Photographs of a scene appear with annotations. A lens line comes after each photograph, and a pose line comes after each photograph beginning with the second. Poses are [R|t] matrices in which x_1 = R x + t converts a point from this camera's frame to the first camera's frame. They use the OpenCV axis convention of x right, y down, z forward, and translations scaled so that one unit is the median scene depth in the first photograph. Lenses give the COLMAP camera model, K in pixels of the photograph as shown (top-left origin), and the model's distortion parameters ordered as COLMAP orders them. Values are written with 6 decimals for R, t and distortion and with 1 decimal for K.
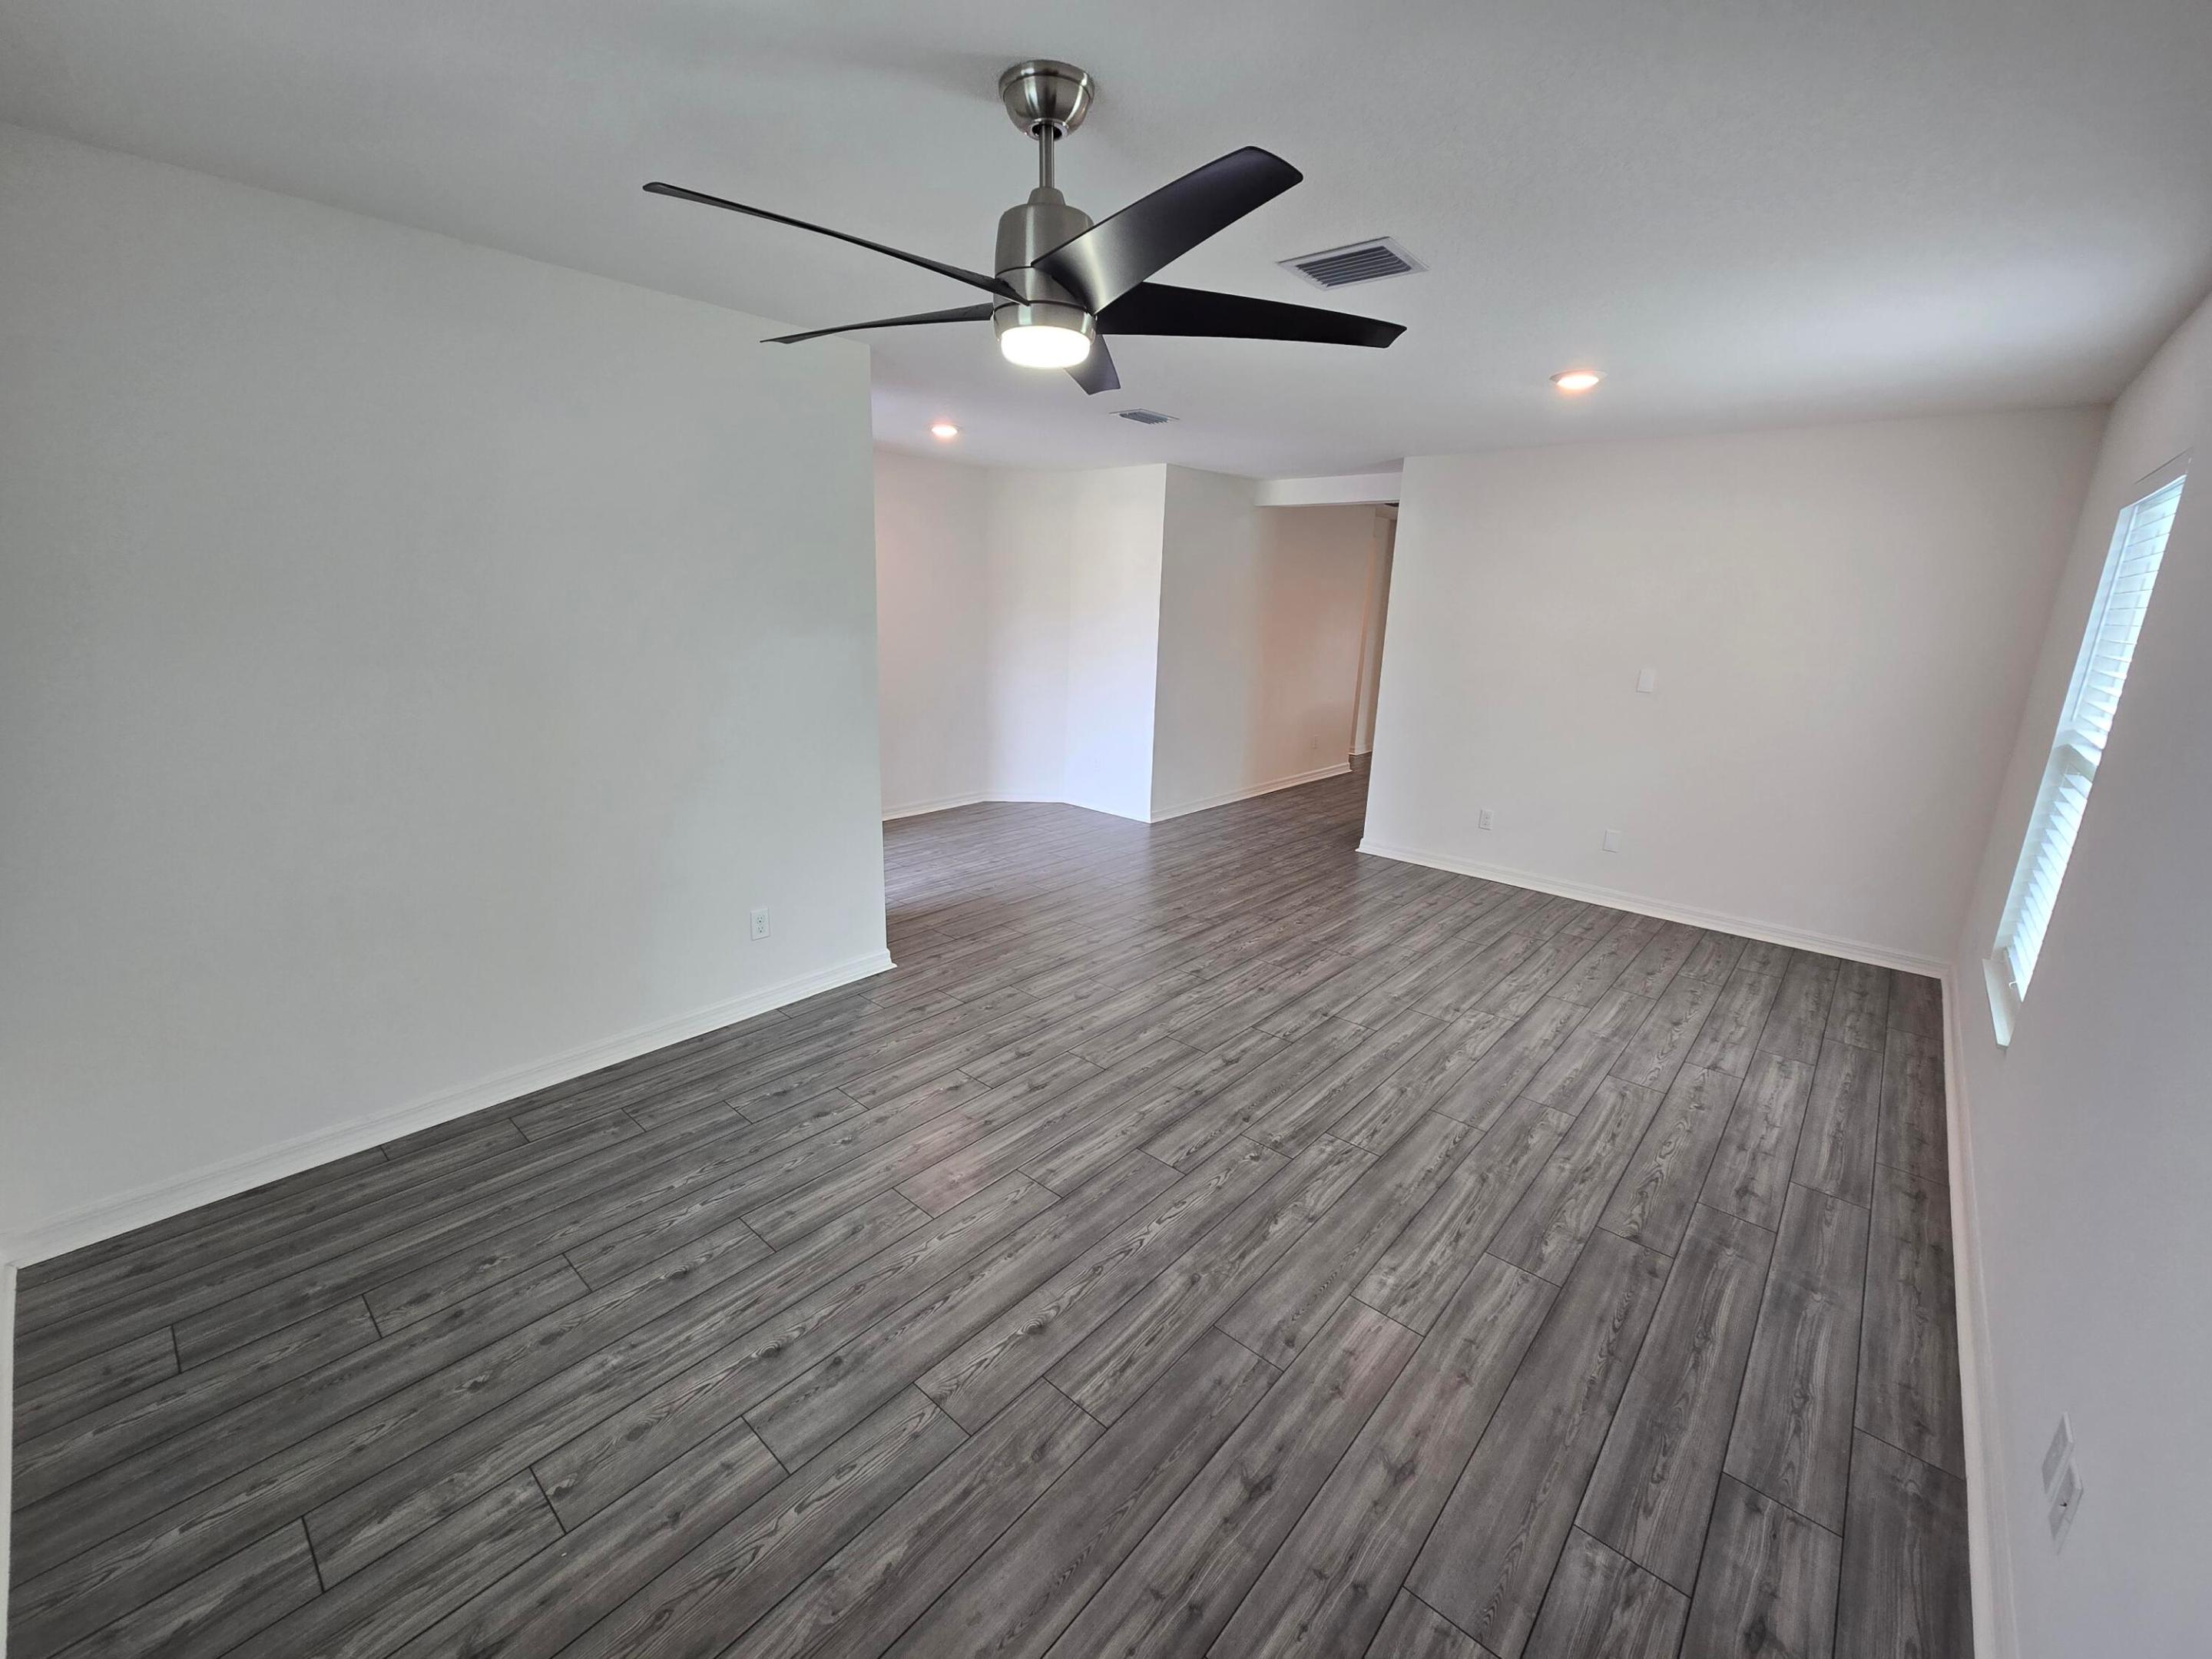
lens RADIAL K [[908.6, 0, 1091.8], [0, 908.6, 826.4], [0, 0, 1]] dist [-0.002160, 0.002601]
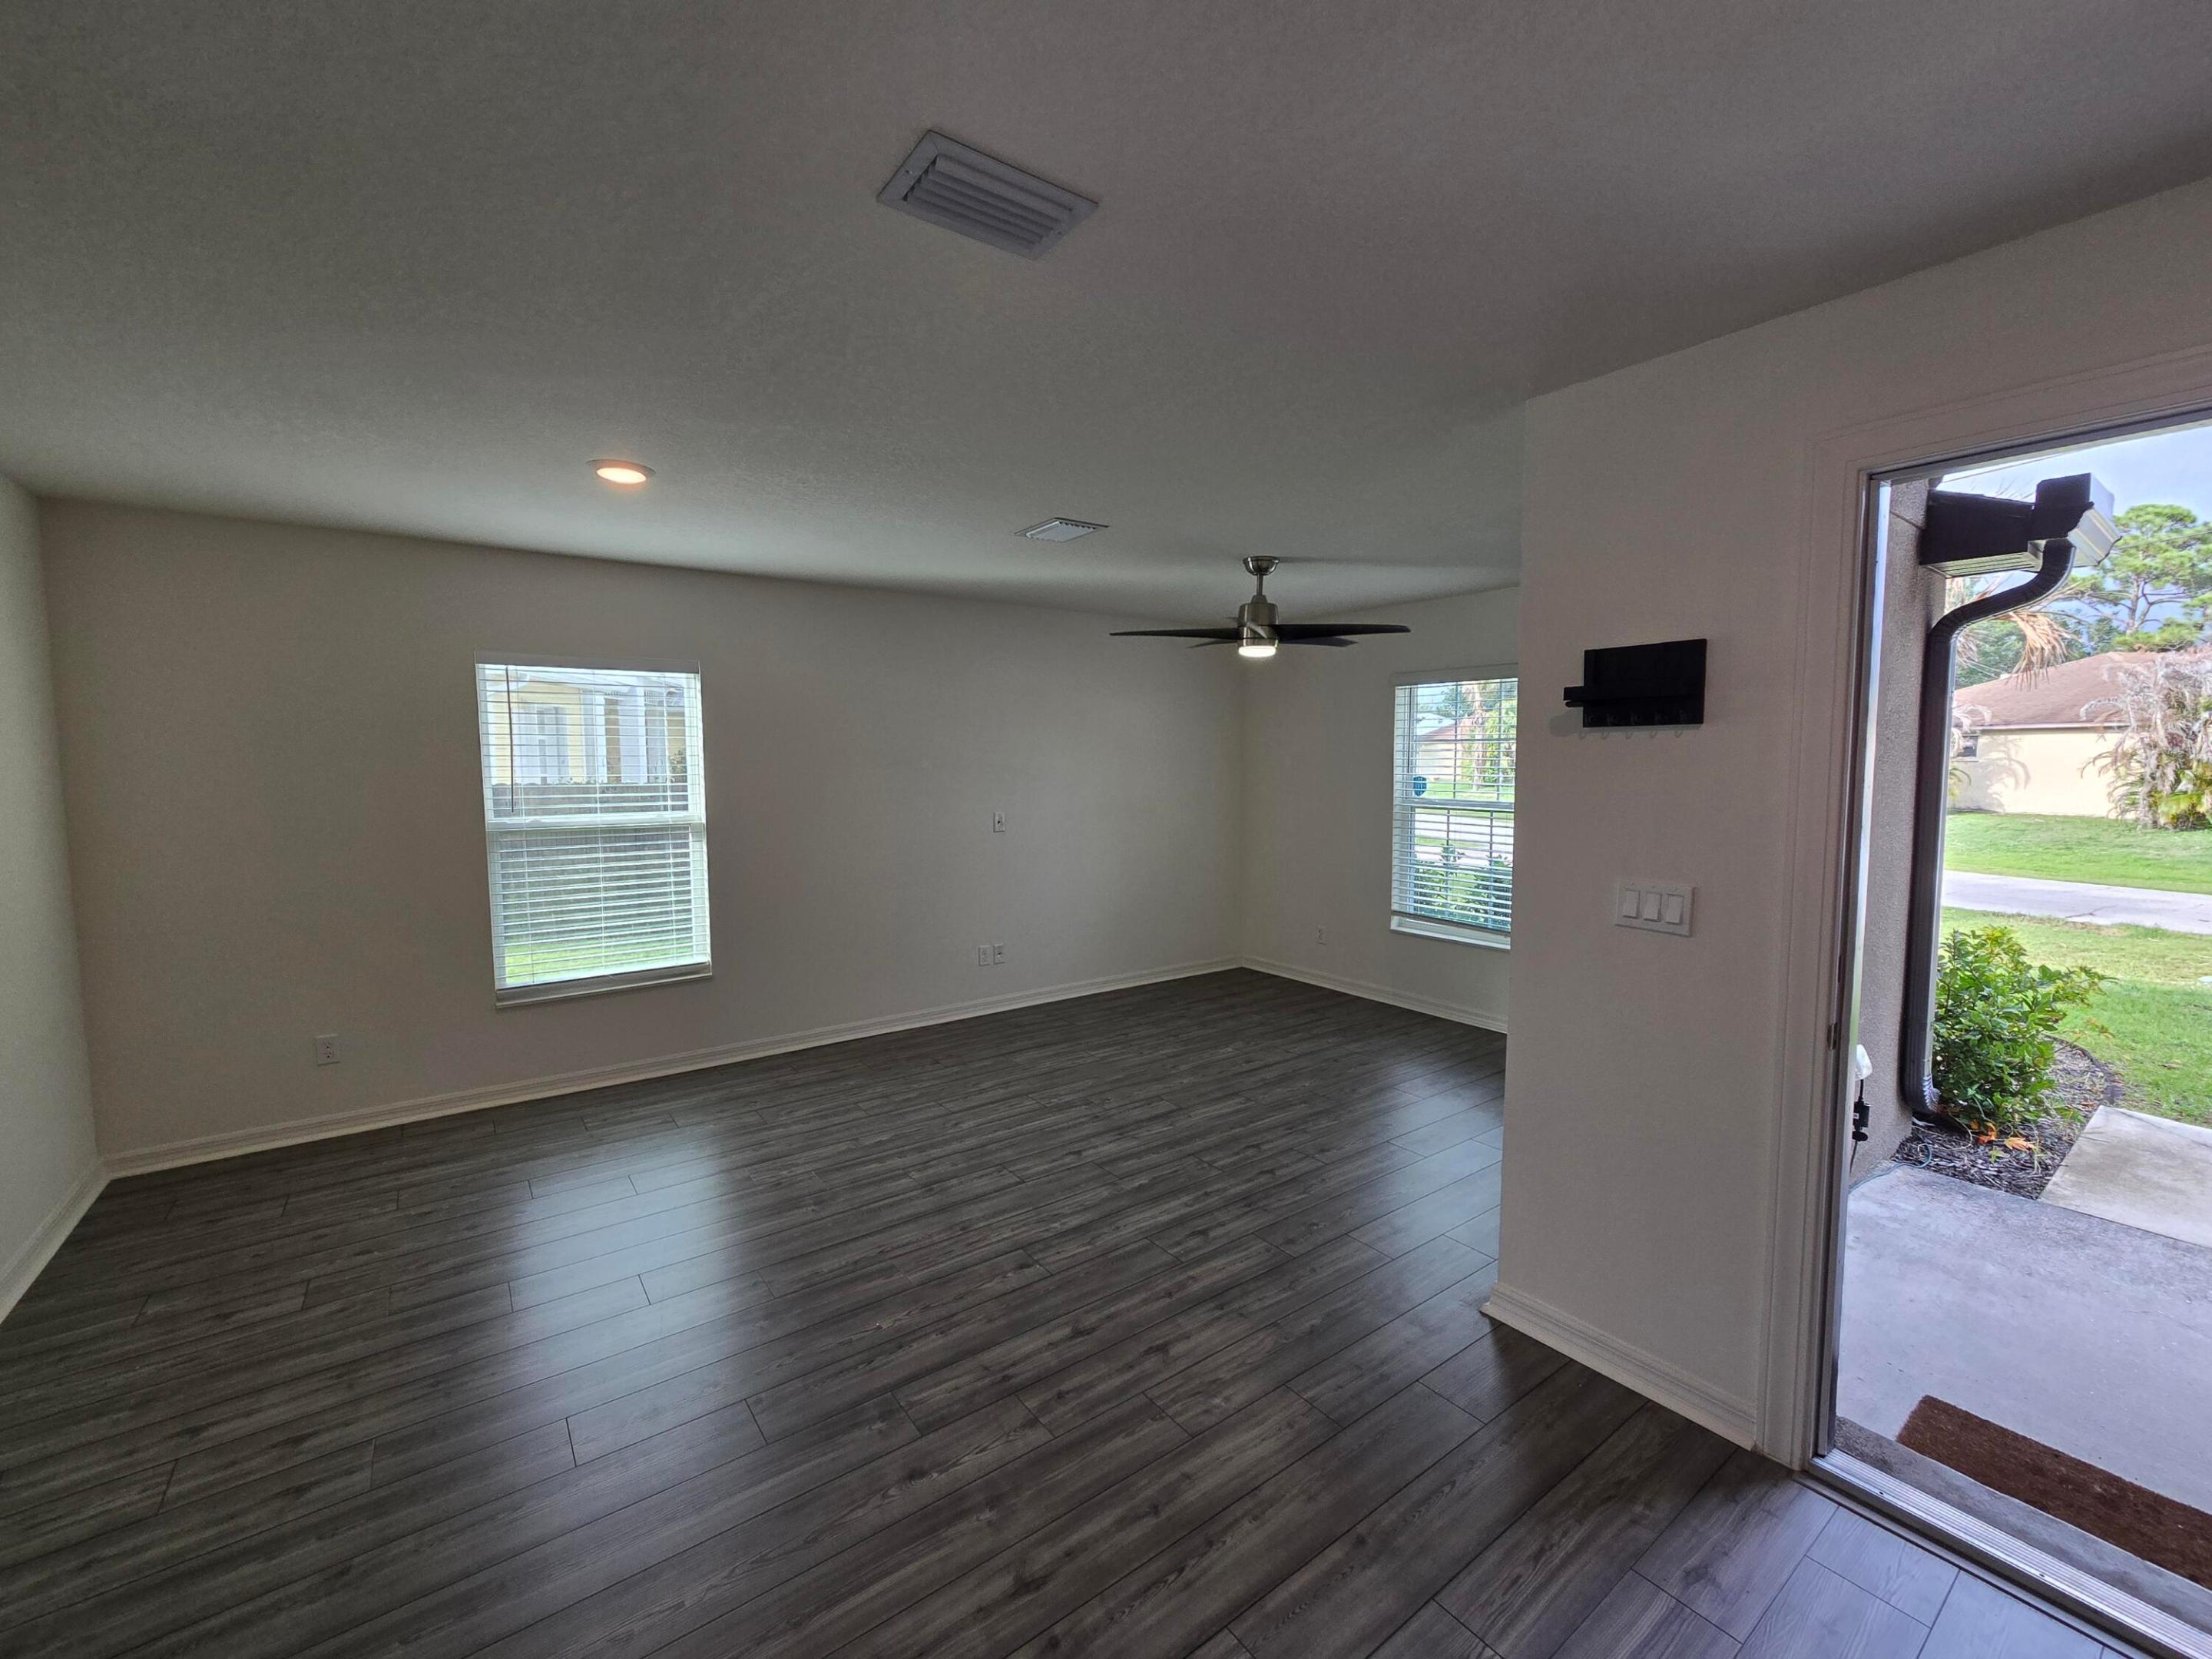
lens RADIAL K [[908.6, 0, 1091.8], [0, 908.6, 826.4], [0, 0, 1]] dist [-0.002160, 0.002601]
pose [[-0.976095, -0.044019, 0.212841, -0.087955], [0.027232, 0.946790, 0.320699, -0.494712], [-0.215633, 0.318829, -0.922958, 1.999724]]
